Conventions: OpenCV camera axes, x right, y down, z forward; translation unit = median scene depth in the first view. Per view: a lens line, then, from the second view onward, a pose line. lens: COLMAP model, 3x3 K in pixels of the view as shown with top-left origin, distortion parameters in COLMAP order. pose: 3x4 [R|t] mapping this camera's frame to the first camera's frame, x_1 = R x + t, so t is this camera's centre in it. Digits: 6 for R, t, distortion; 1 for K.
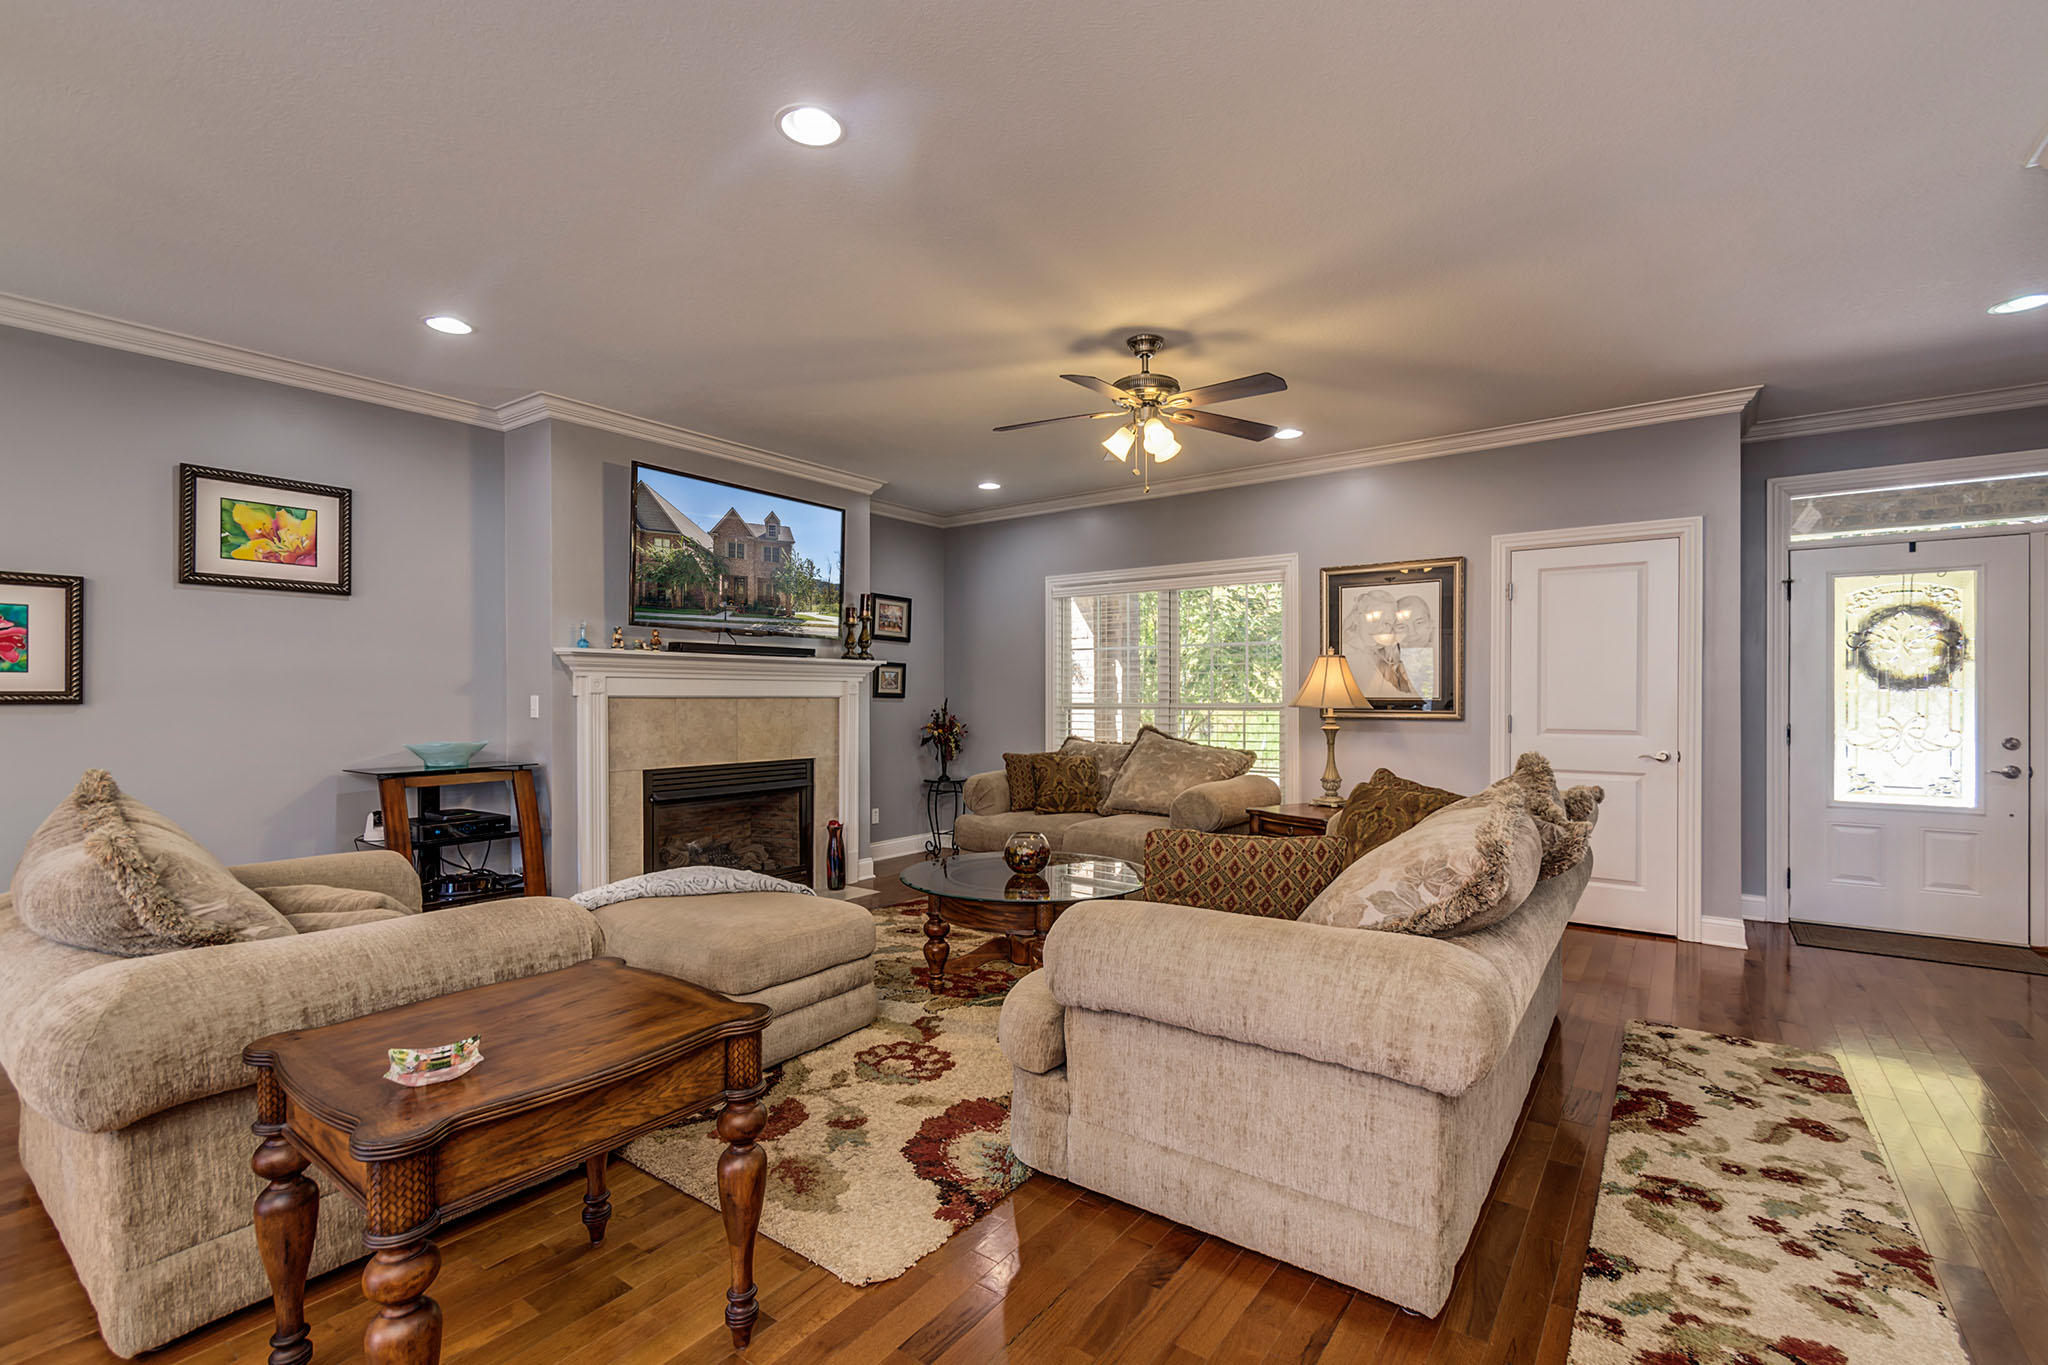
lens RADIAL K [[912.1, 0, 1034.6], [0, 912.1, 693.2], [0, 0, 1]] dist [-0.013581, -0.000119]
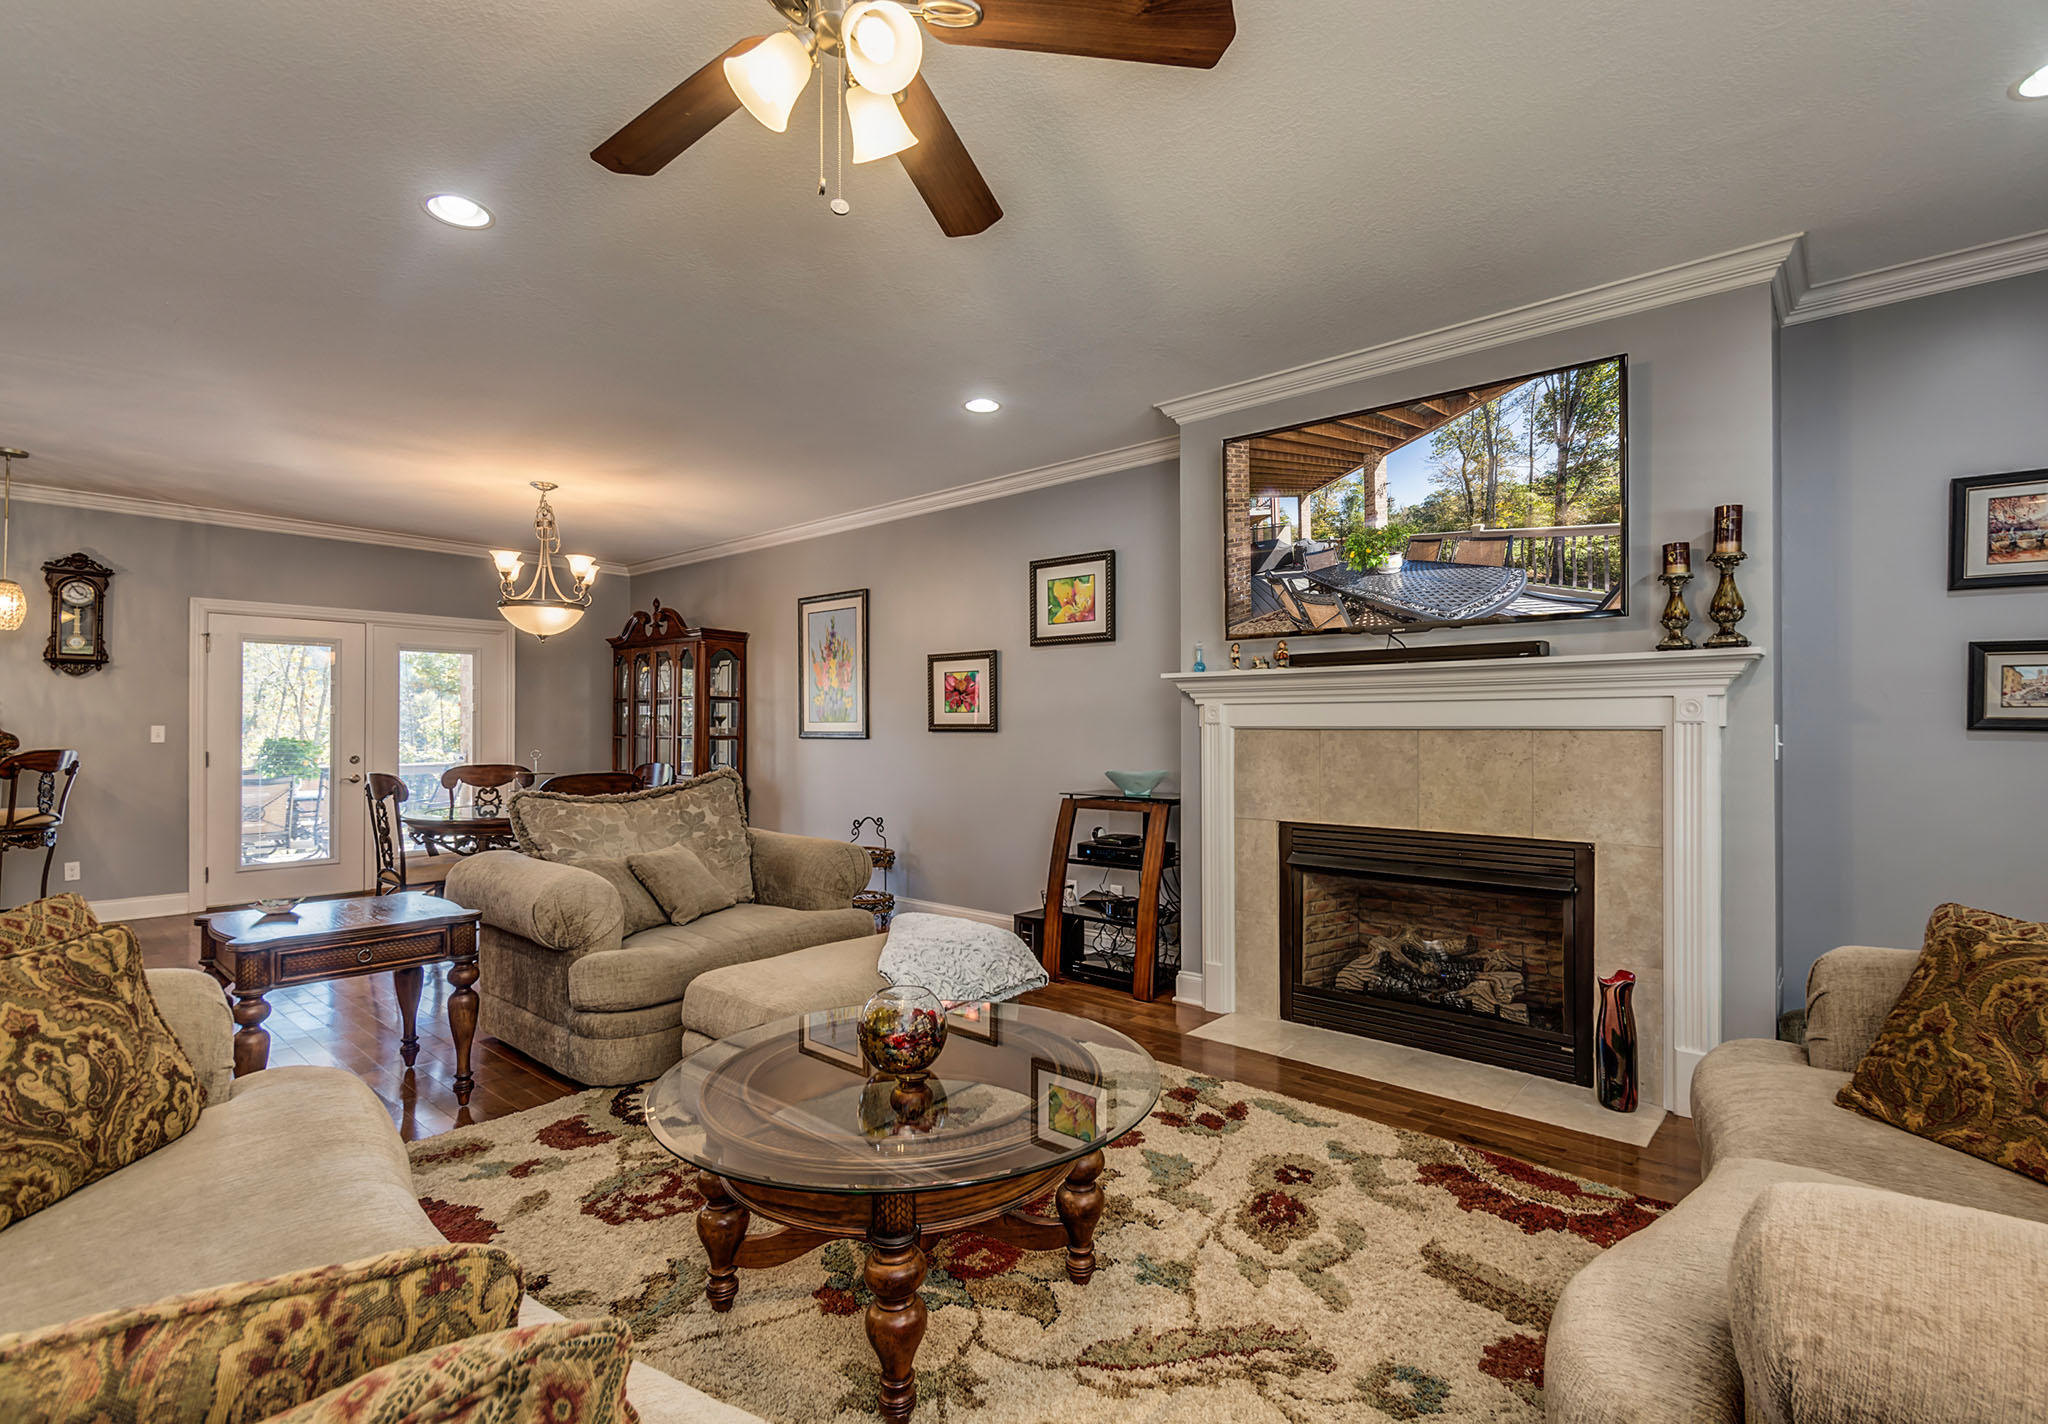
lens RADIAL K [[943.6, 0, 1042.5], [0, 943.6, 724.6], [0, 0, 1]] dist [-0.002837, -0.001701]
pose [[-0.077675, 0.000465, -0.996979, 0.365835], [0.005450, 0.999985, 0.000042, 0.000014], [0.996964, -0.005430, -0.077676, 0.789254]]
